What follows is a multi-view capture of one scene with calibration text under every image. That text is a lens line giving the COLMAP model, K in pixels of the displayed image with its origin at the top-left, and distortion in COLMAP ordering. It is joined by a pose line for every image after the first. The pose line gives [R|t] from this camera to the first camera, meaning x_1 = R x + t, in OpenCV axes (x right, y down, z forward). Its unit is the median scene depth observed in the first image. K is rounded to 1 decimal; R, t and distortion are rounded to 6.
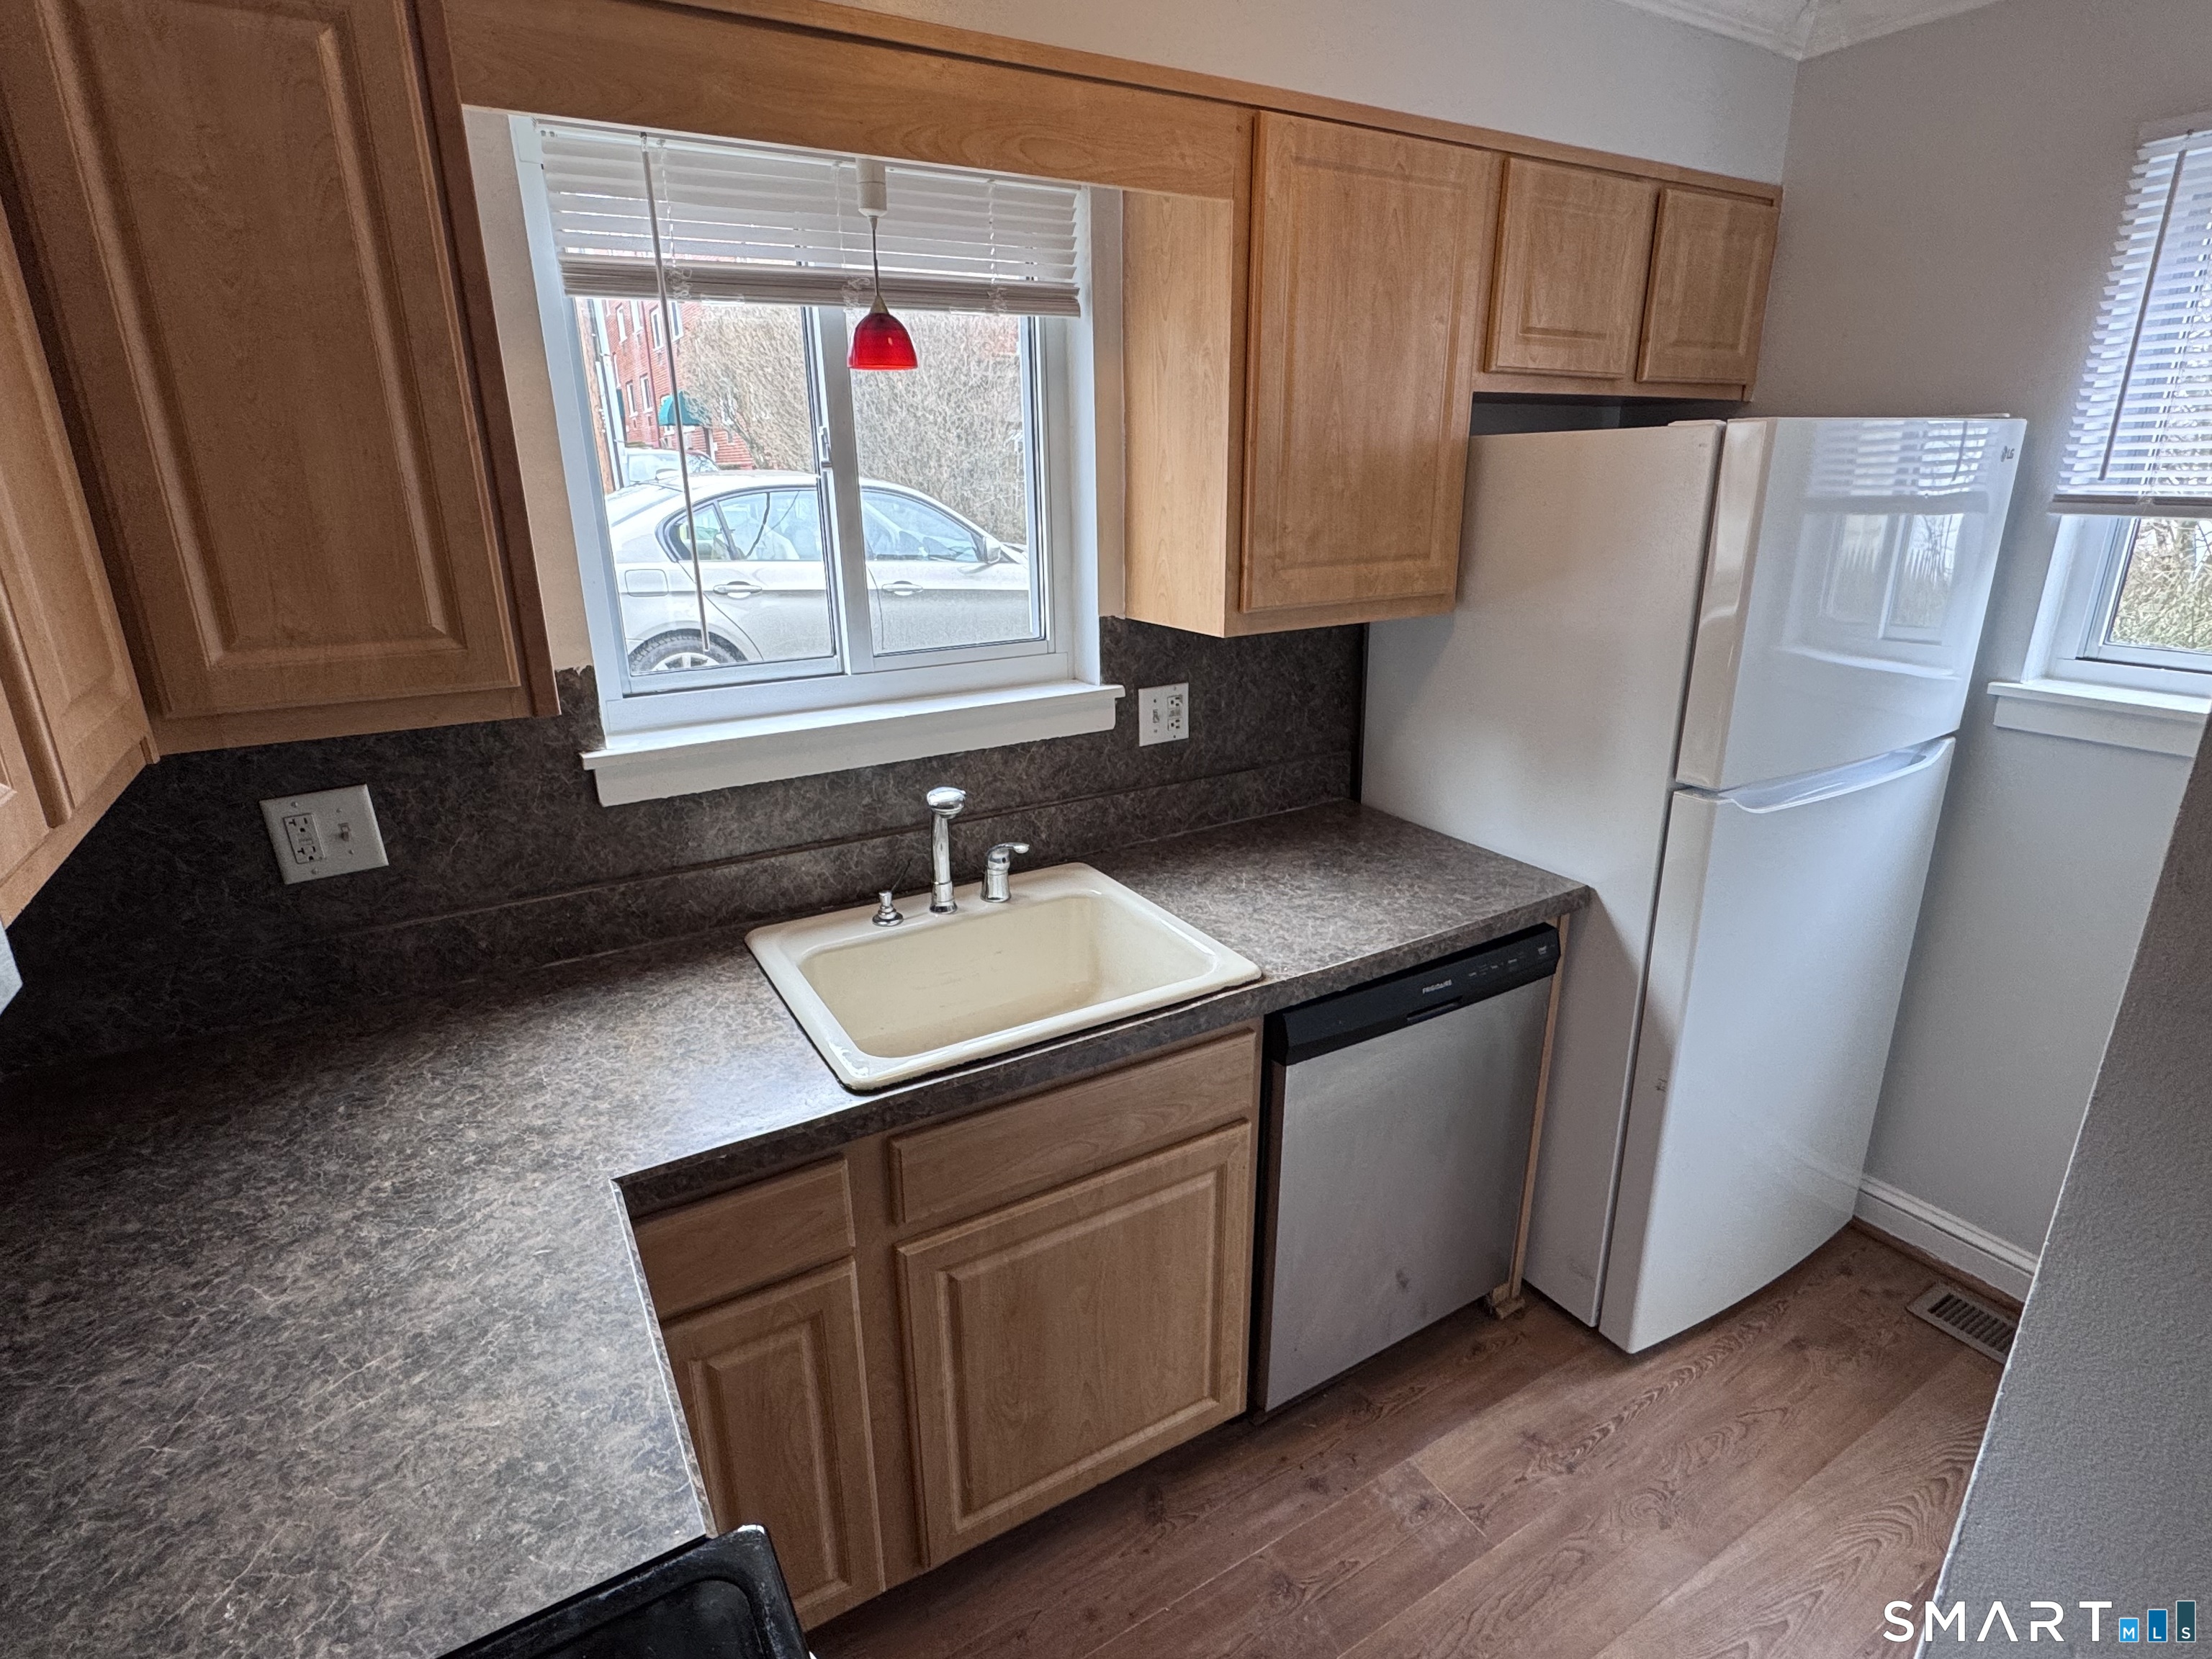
lens RADIAL K [[1104.6, 0, 1107.5], [0, 1104.6, 823.9], [0, 0, 1]] dist [-0.002398, 0.000753]
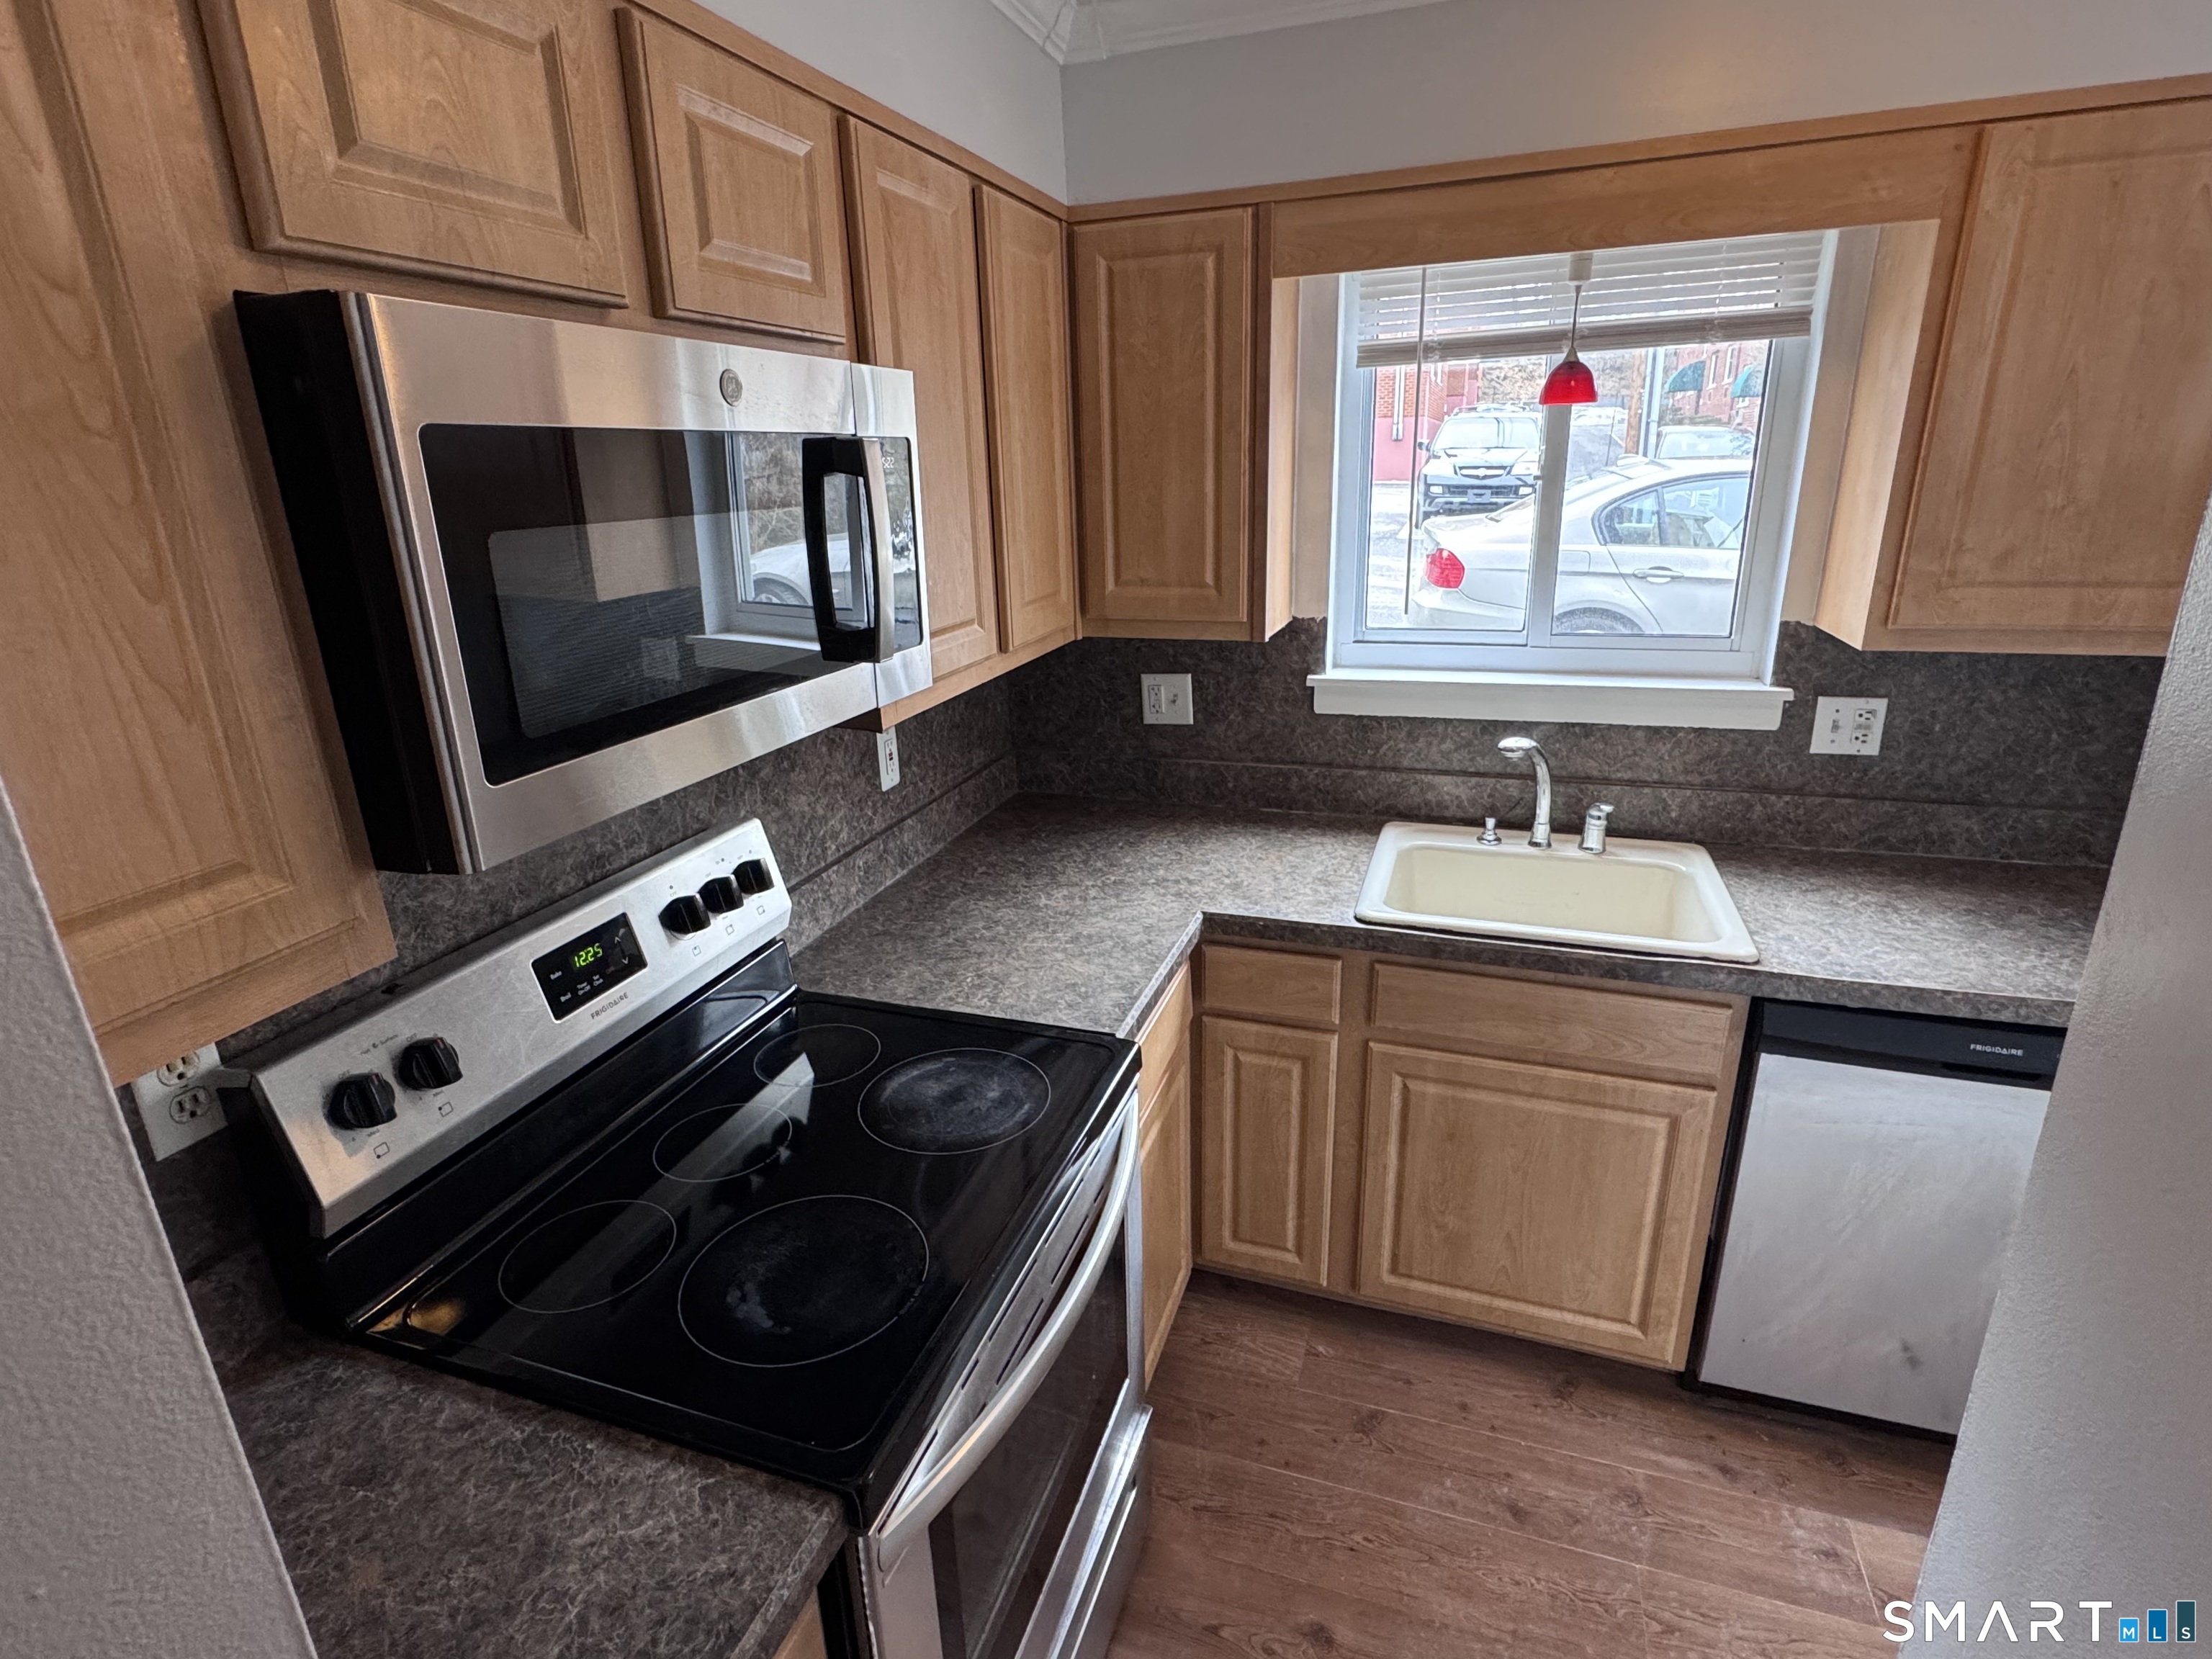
lens RADIAL K [[1104.6, 0, 1098.5], [0, 1104.6, 824.0], [0, 0, 1]] dist [-0.002398, 0.000753]
pose [[0.644500, 0.229360, -0.729393, 0.469891], [-0.214340, 0.969895, 0.115593, 0.020105], [0.733947, 0.081839, 0.674258, -0.196770]]
